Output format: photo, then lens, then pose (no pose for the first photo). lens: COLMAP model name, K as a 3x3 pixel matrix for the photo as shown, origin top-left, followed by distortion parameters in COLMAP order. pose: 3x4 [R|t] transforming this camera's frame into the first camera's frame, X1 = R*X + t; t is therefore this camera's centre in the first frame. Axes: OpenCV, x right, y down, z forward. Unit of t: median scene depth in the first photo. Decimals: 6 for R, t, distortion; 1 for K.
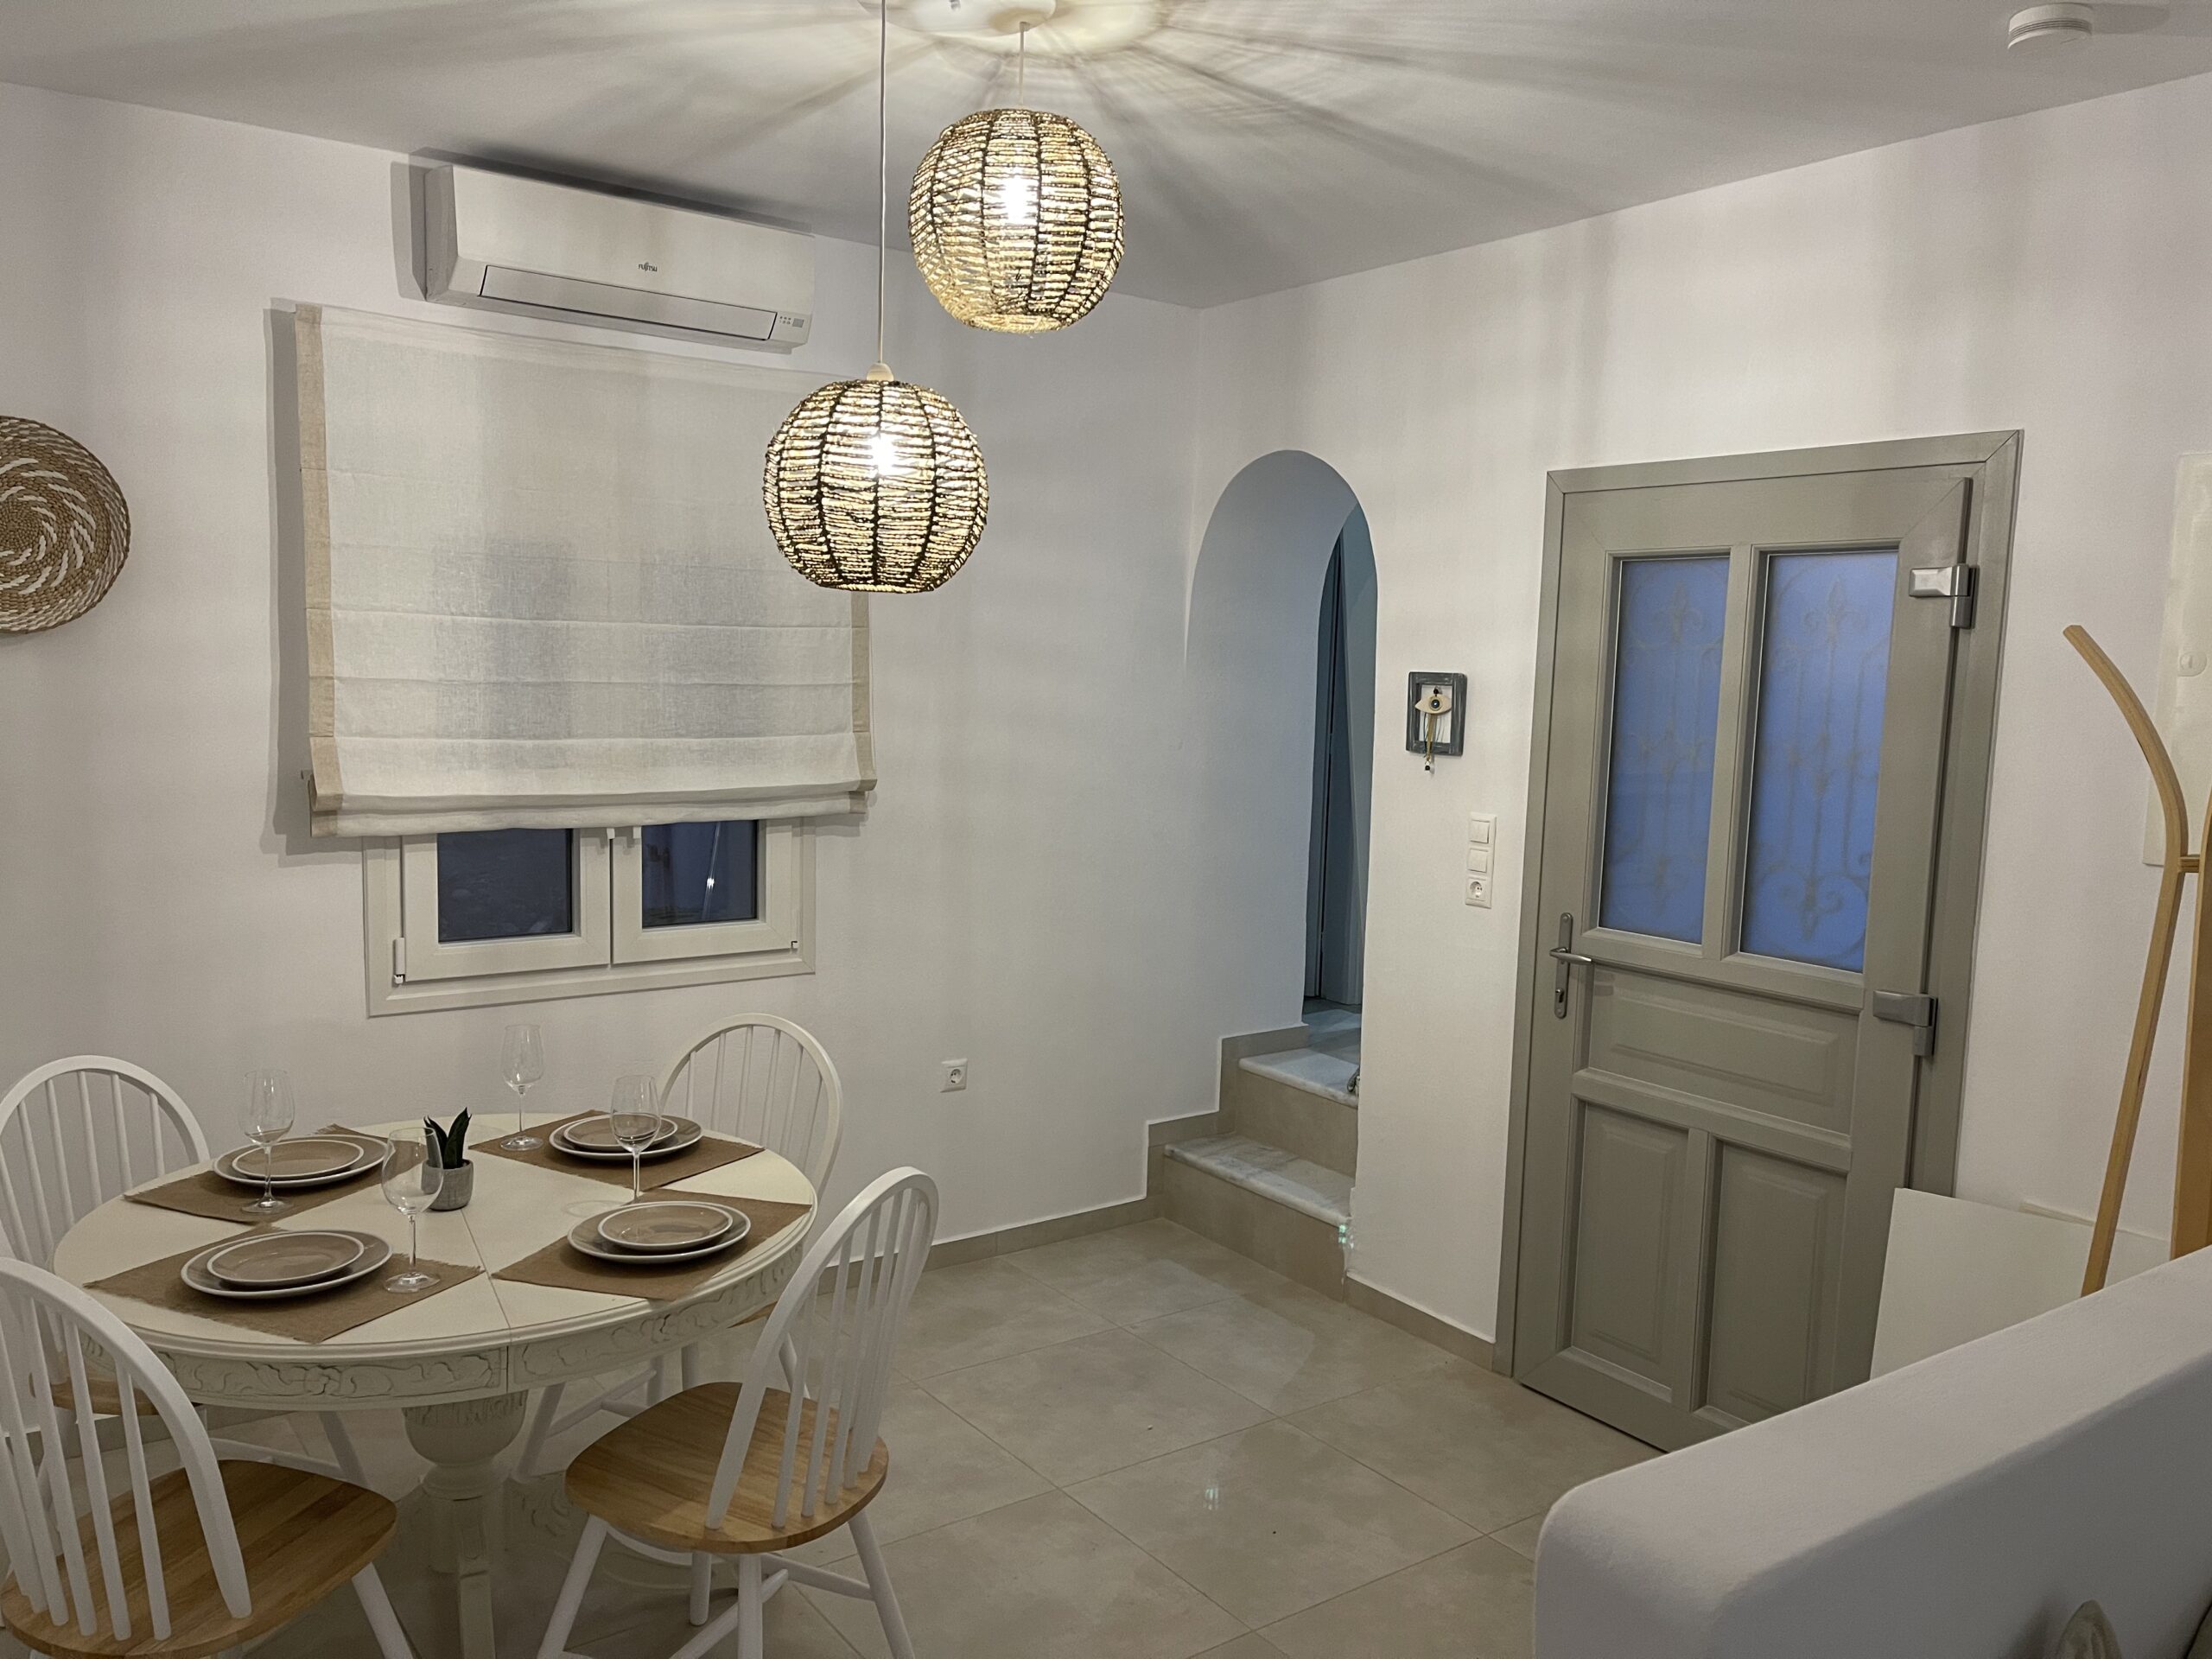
lens RADIAL K [[1672.1, 0, 1110.9], [0, 1672.1, 829.9], [0, 0, 1]] dist [0.067471, -0.090788]
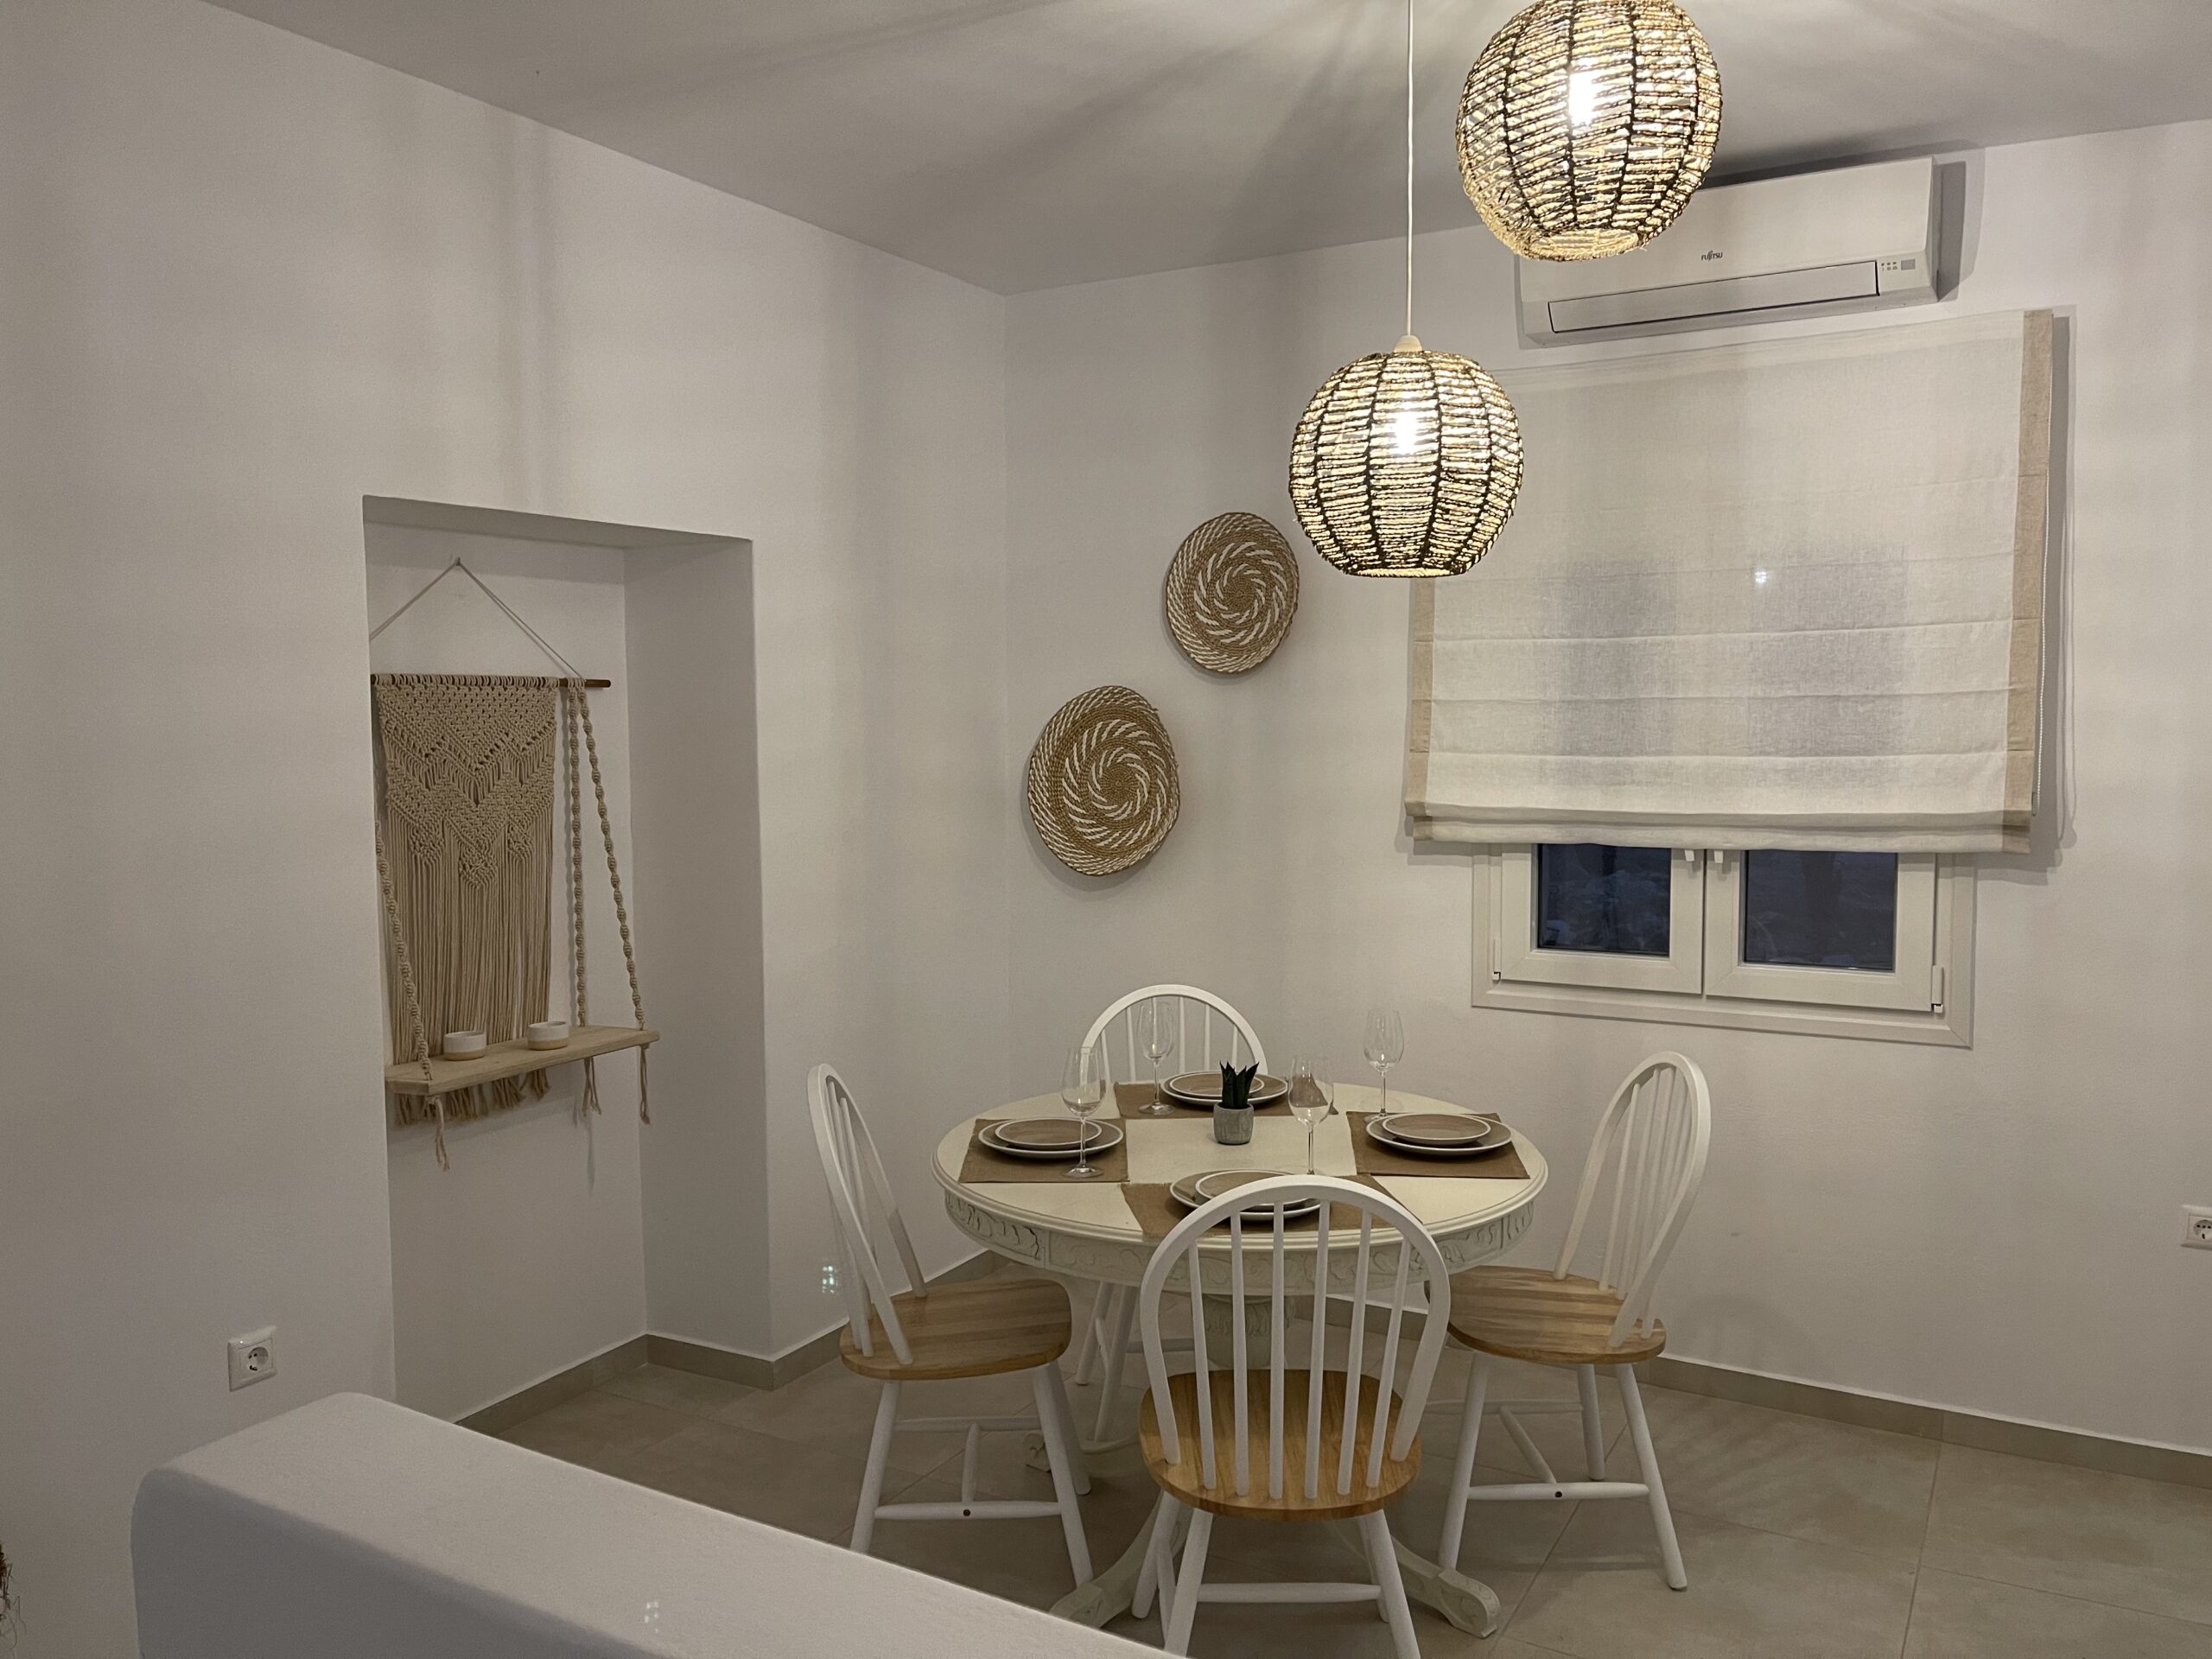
lens RADIAL K [[1672.1, 0, 1131.3], [0, 1672.1, 841.6], [0, 0, 1]] dist [0.067471, -0.090788]
pose [[0.413342, 0.042087, -0.909603, 0.466242], [-0.071381, 0.997355, 0.013711, 0.003836], [0.907774, 0.059262, 0.415253, 0.332483]]
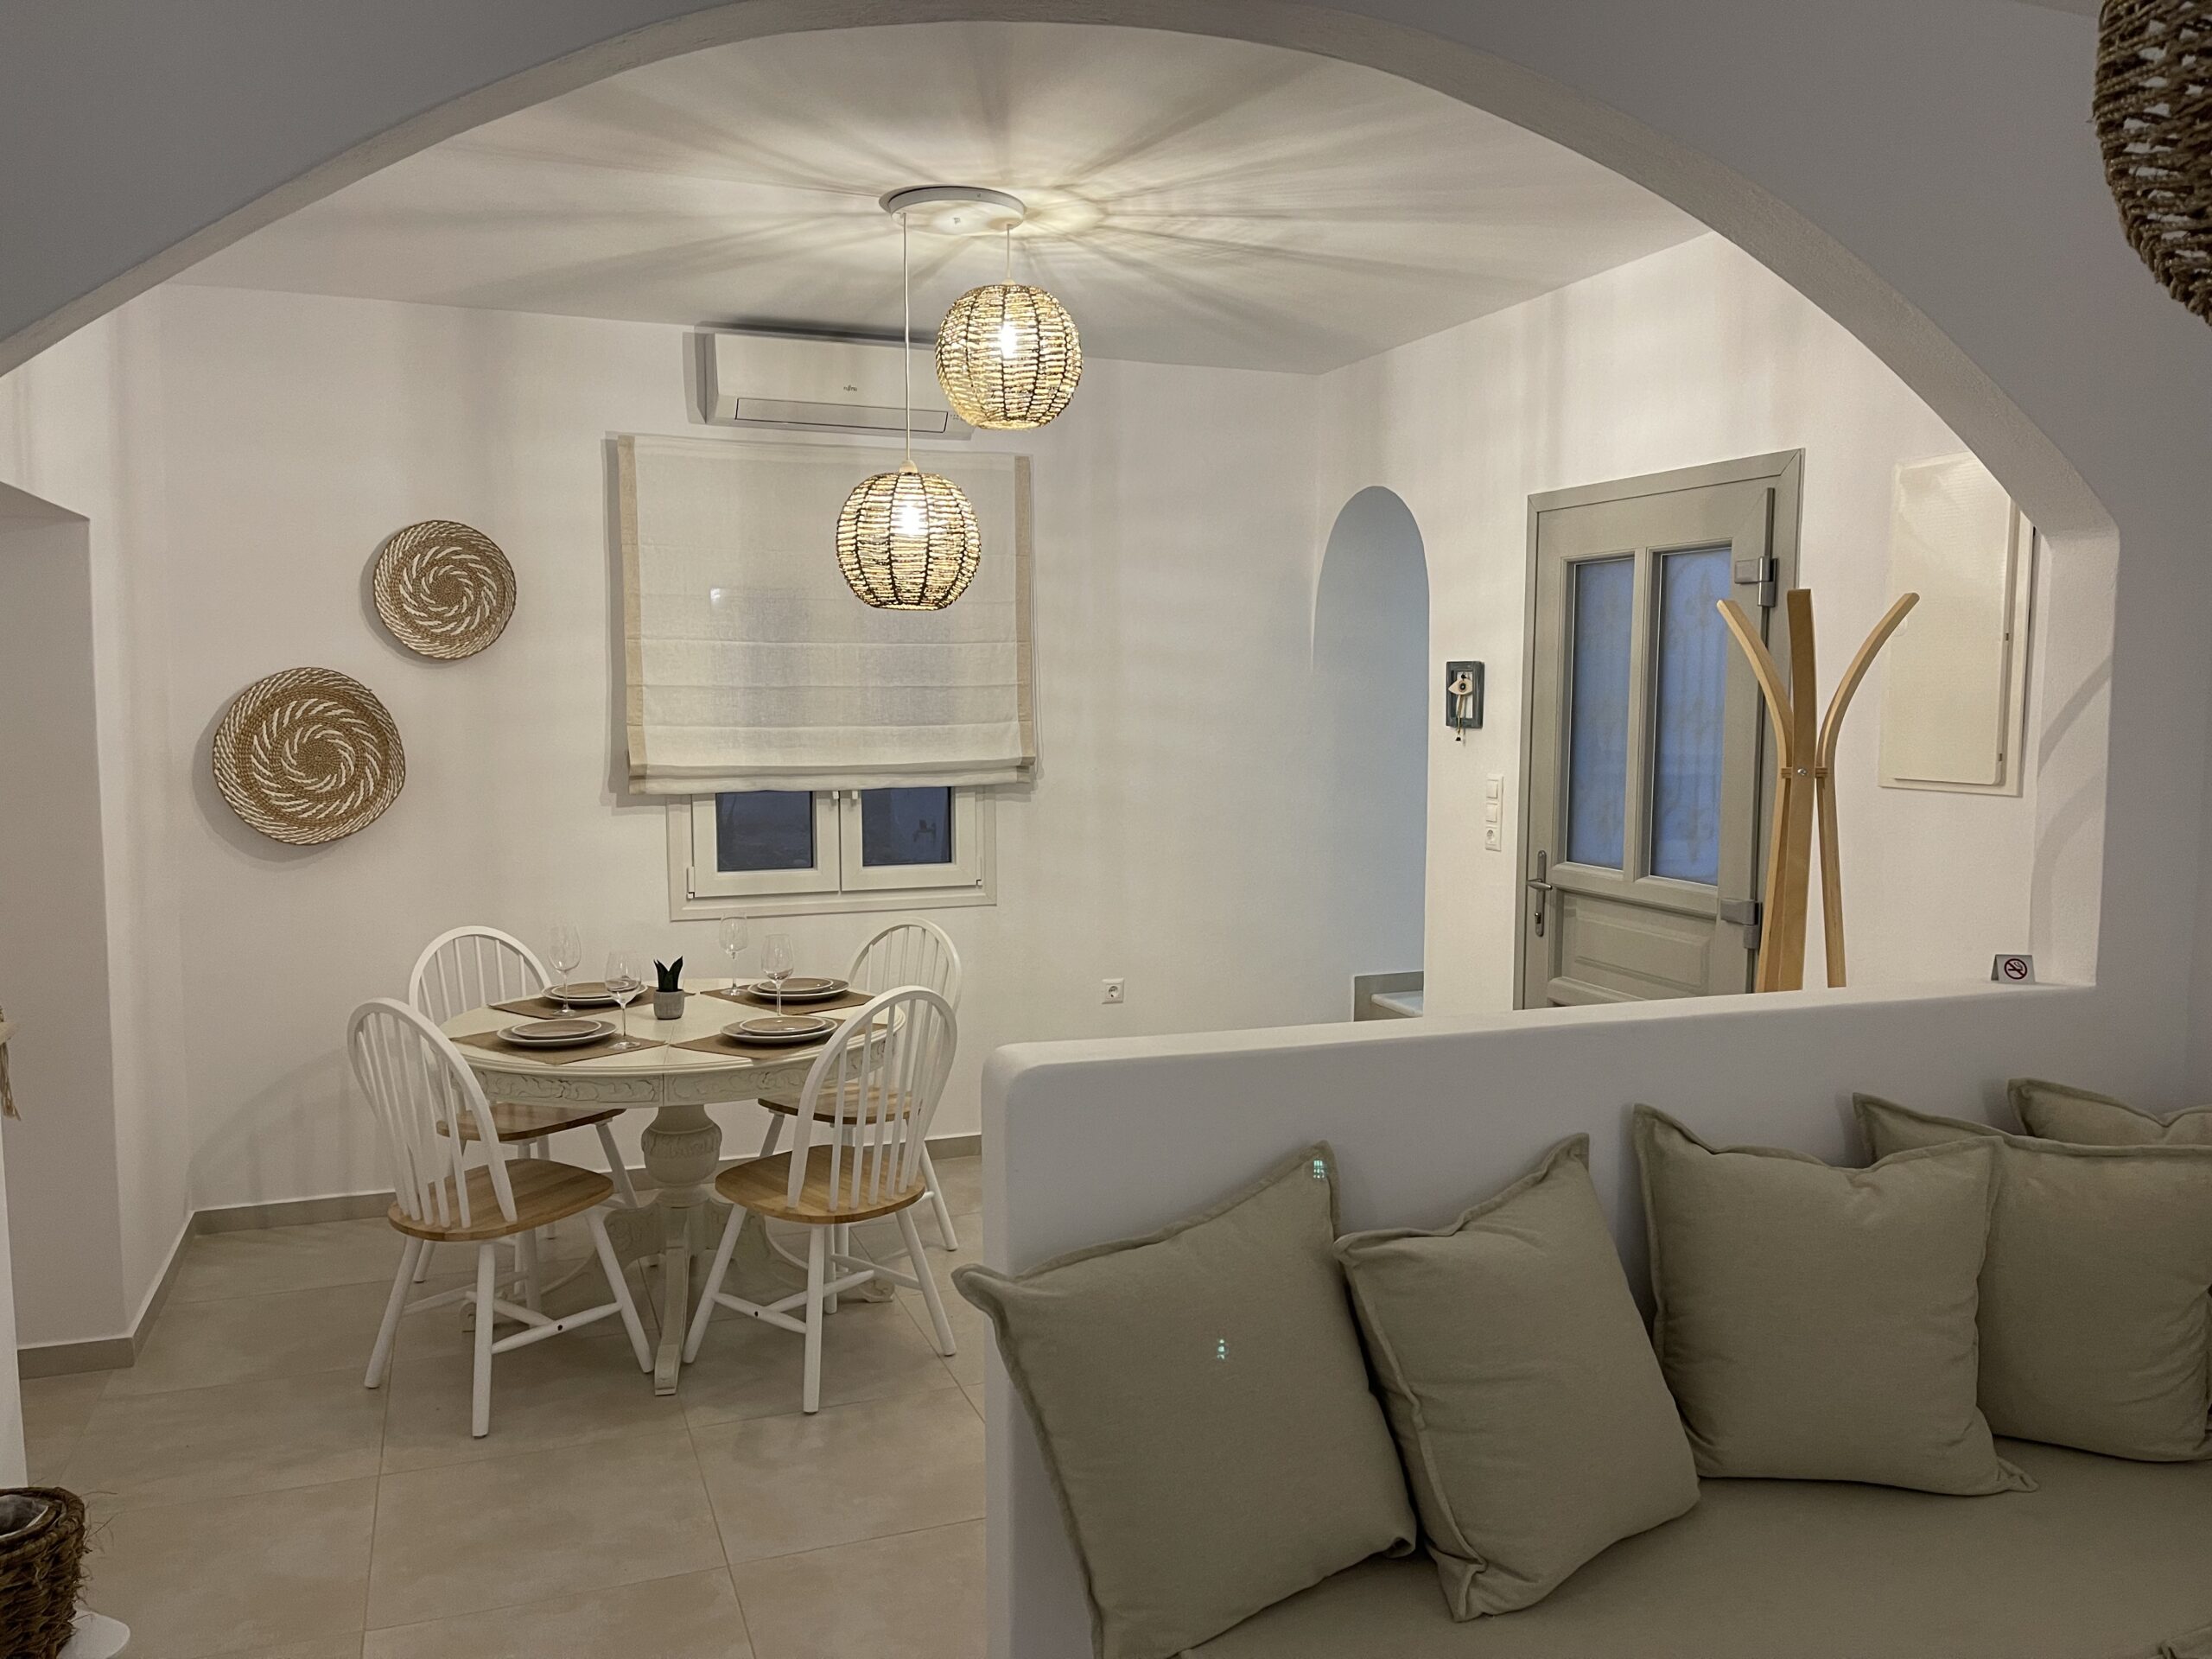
lens RADIAL K [[1672.1, 0, 1112.0], [0, 1672.1, 831.3], [0, 0, 1]] dist [0.067471, -0.090788]
pose [[0.963350, -0.003846, -0.268220, 0.308765], [-0.000767, 0.999854, -0.017094, 0.058434], [0.268246, 0.016673, 0.963206, -0.282971]]
